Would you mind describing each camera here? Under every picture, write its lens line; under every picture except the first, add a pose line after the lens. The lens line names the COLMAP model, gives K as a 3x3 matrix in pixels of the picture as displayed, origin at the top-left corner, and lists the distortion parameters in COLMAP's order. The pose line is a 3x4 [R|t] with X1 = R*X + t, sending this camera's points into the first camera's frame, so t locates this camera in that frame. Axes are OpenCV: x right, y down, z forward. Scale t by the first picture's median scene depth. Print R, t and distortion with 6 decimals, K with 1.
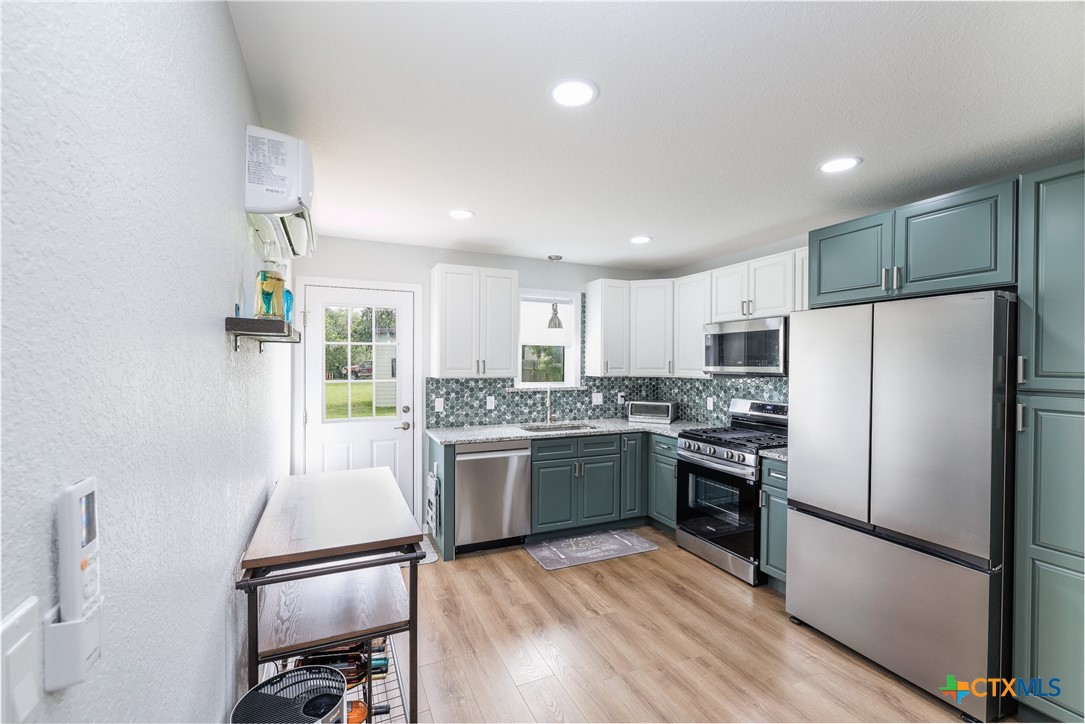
lens RADIAL K [[462.5, 0, 544.4], [0, 462.5, 367.3], [0, 0, 1]] dist [0.000171, -0.000206]
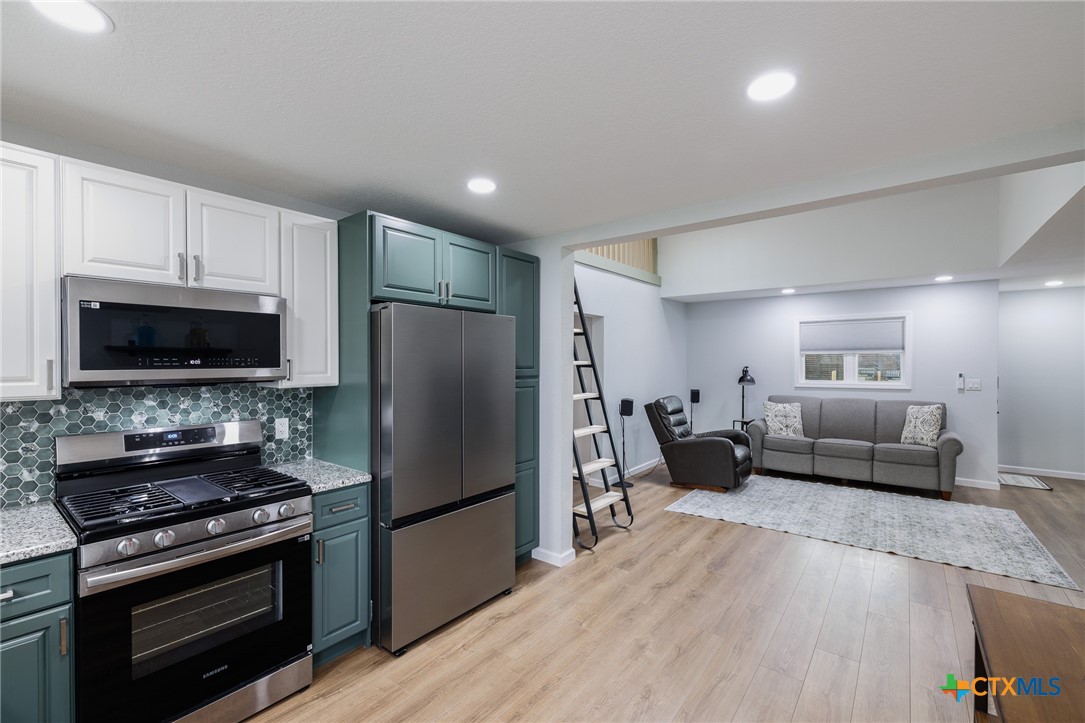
lens RADIAL K [[462.5, 0, 542.8], [0, 462.5, 363.6], [0, 0, 1]] dist [0.000171, -0.000206]
pose [[-0.454526, -0.008481, 0.890693, -0.235330], [0.008497, 0.999868, 0.013856, -0.010807], [-0.890693, 0.013866, -0.454394, 0.734461]]
